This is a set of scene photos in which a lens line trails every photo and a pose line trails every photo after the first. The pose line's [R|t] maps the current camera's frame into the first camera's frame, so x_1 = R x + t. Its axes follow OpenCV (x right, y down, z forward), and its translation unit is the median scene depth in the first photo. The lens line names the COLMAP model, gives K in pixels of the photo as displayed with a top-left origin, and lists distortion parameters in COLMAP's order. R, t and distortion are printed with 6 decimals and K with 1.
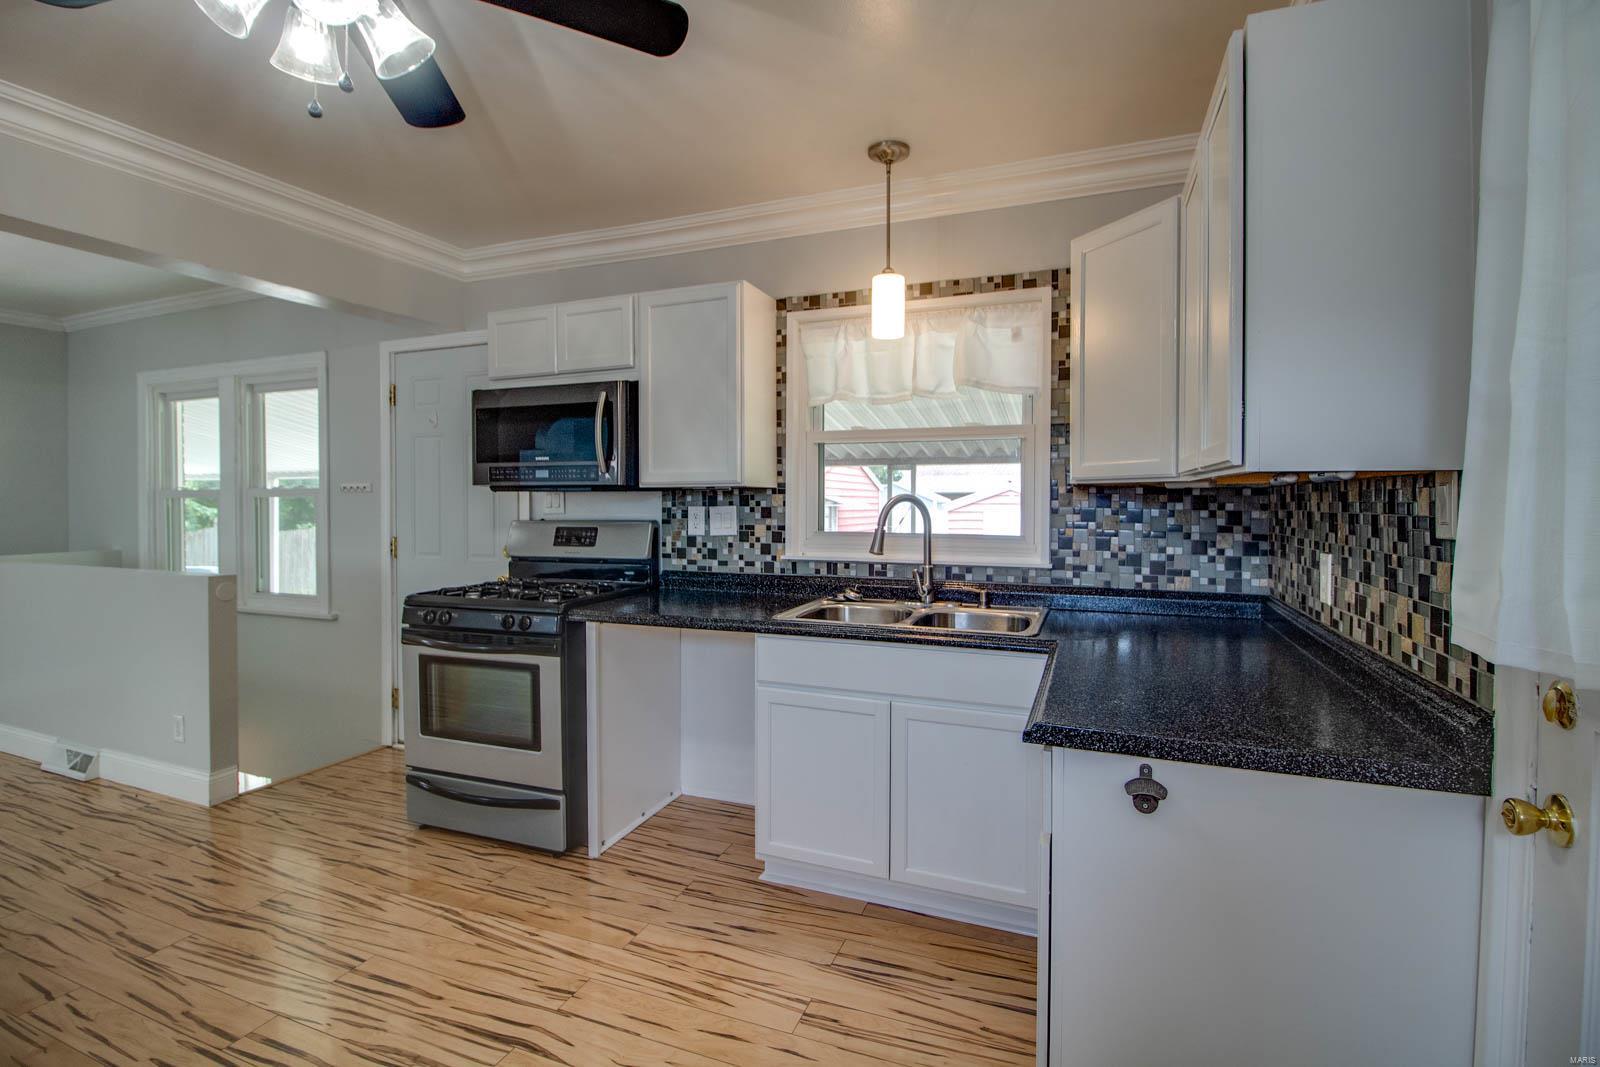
lens RADIAL K [[752.0, 0, 809.5], [0, 752.0, 507.7], [0, 0, 1]] dist [0.001361, -0.013601]
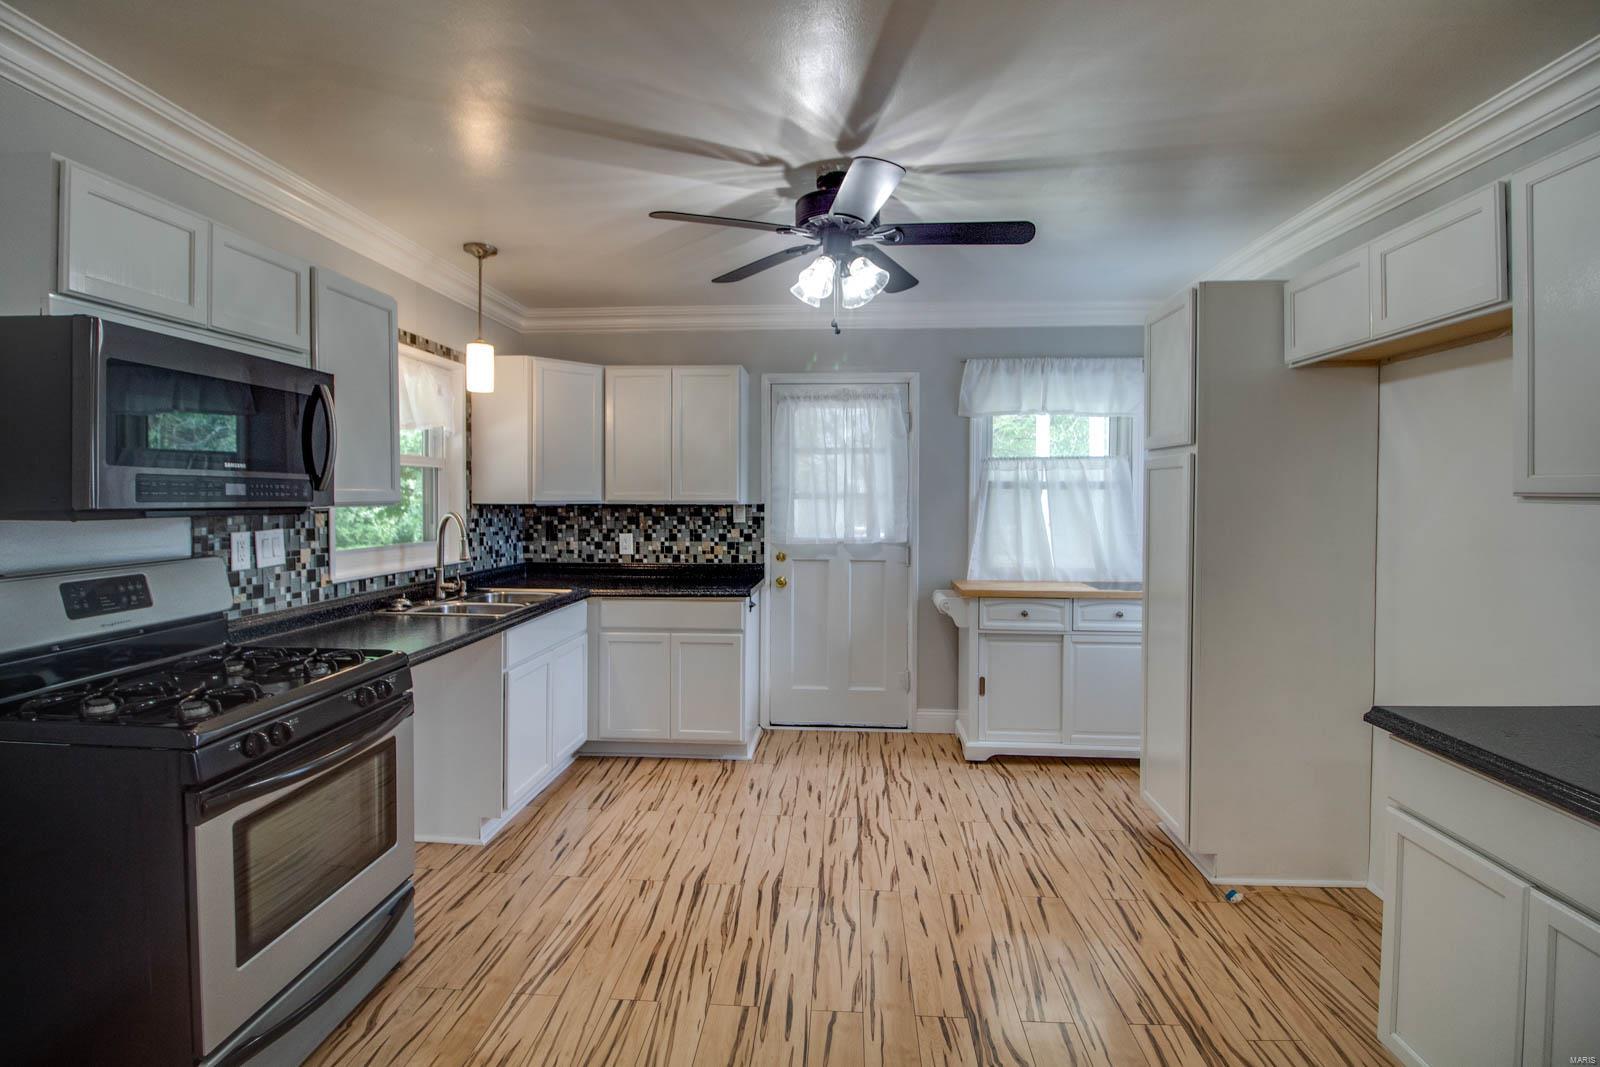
lens RADIAL K [[761.2, 0, 793.9], [0, 761.2, 507.6], [0, 0, 1]] dist [-0.000167, -0.013795]
pose [[-0.301514, -0.013032, 0.953373, -1.076387], [0.008322, 0.999833, 0.016299, -0.035067], [-0.953425, 0.012848, -0.301355, 0.722458]]
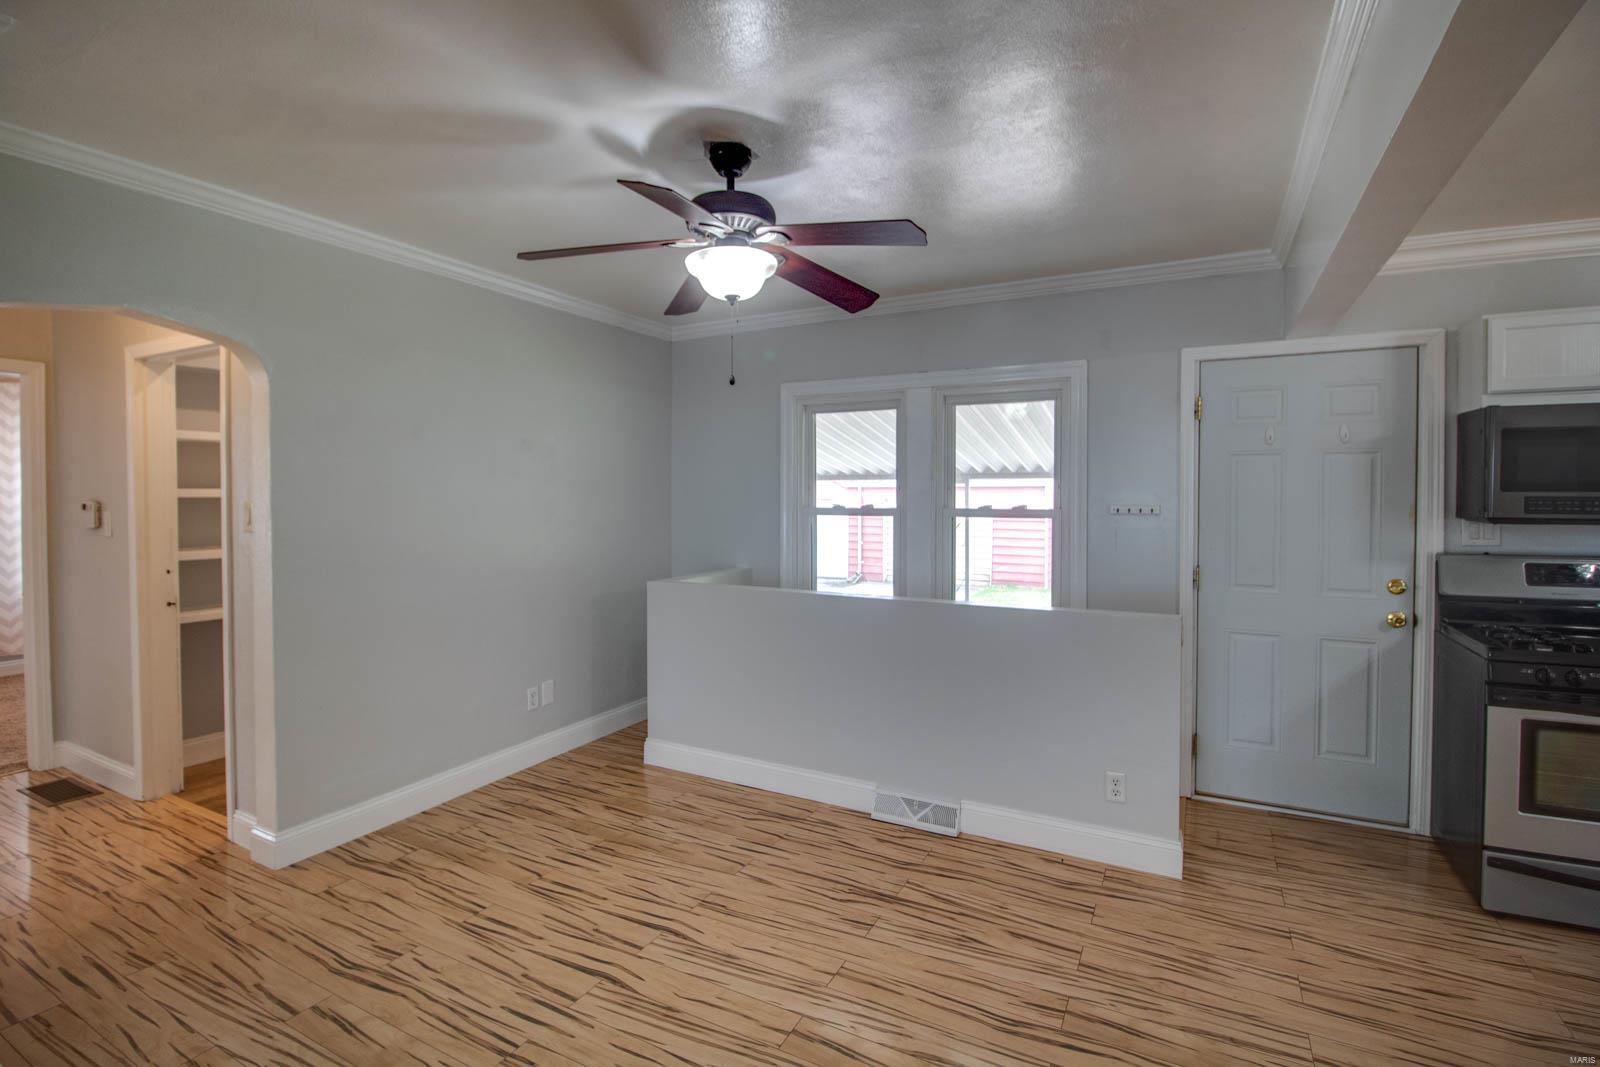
lens RADIAL K [[761.2, 0, 793.9], [0, 761.2, 507.6], [0, 0, 1]] dist [-0.000167, -0.013795]
pose [[0.992154, -0.000177, -0.125023, -1.146935], [0.001604, 0.999935, 0.011317, -0.052042], [0.125013, -0.011429, 0.992089, 0.053133]]
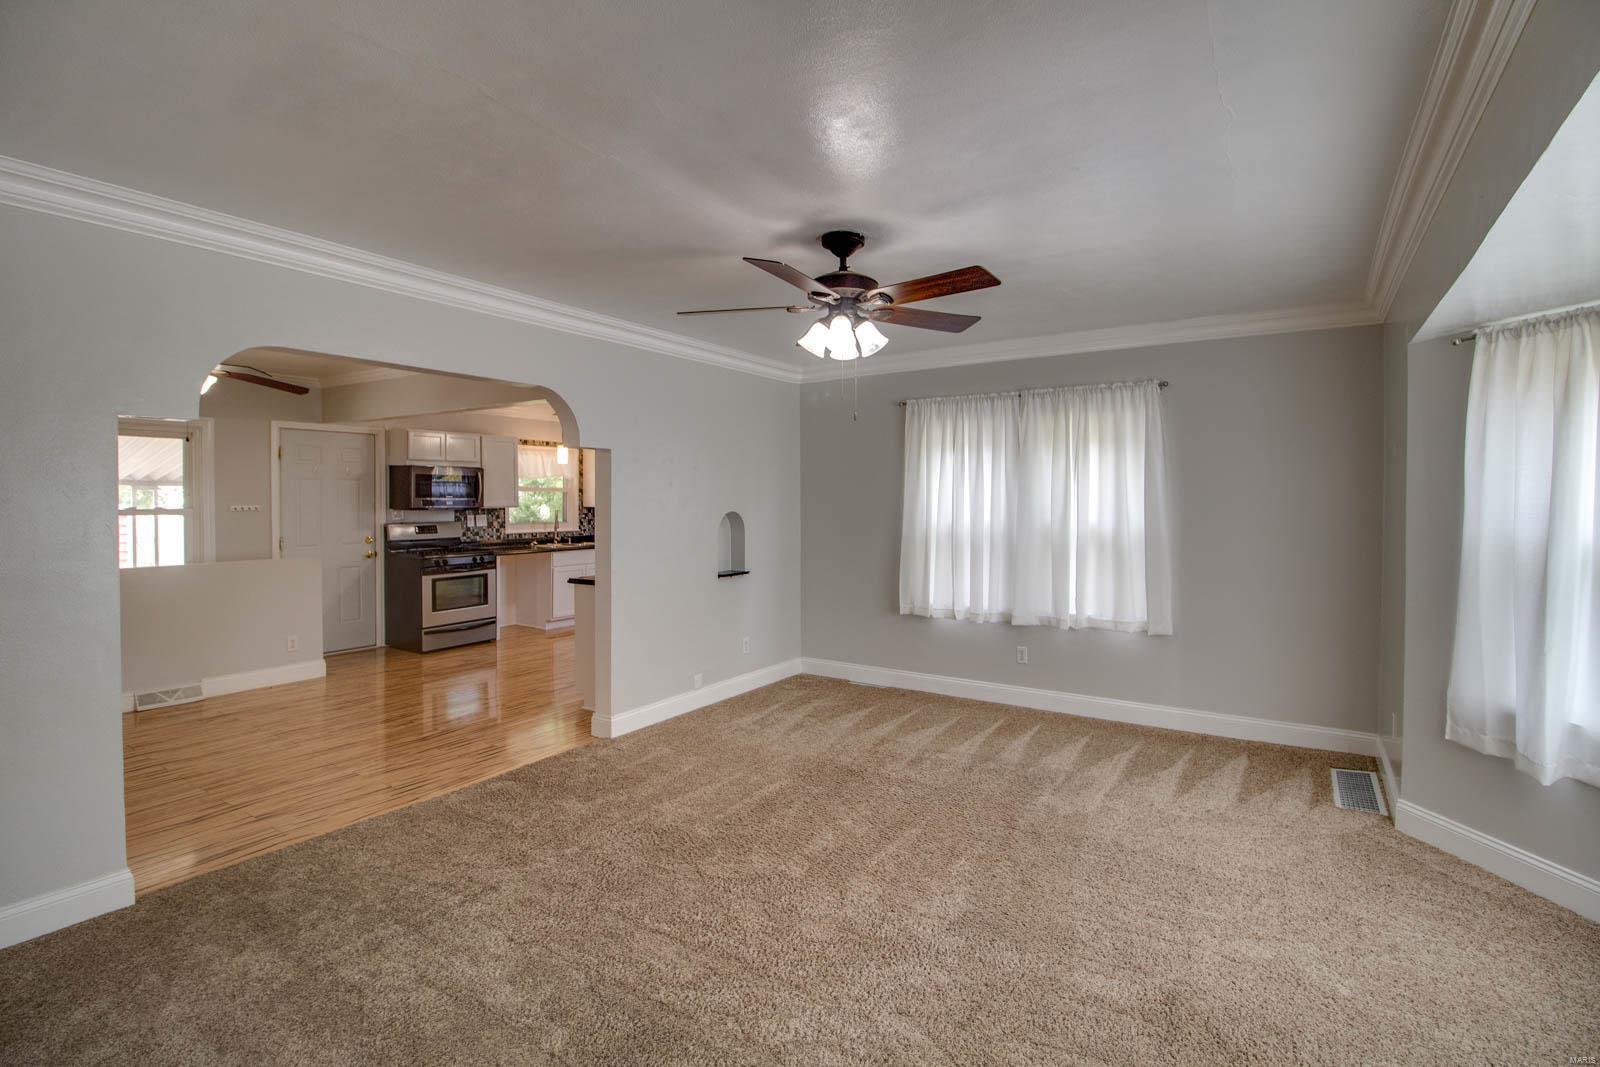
lens RADIAL K [[761.2, 0, 793.9], [0, 761.2, 507.6], [0, 0, 1]] dist [-0.000167, -0.013795]
pose [[0.213525, -0.010202, 0.976884, -2.449359], [0.008482, 0.999927, 0.008589, -0.040308], [-0.976901, 0.006452, 0.213596, -0.595657]]
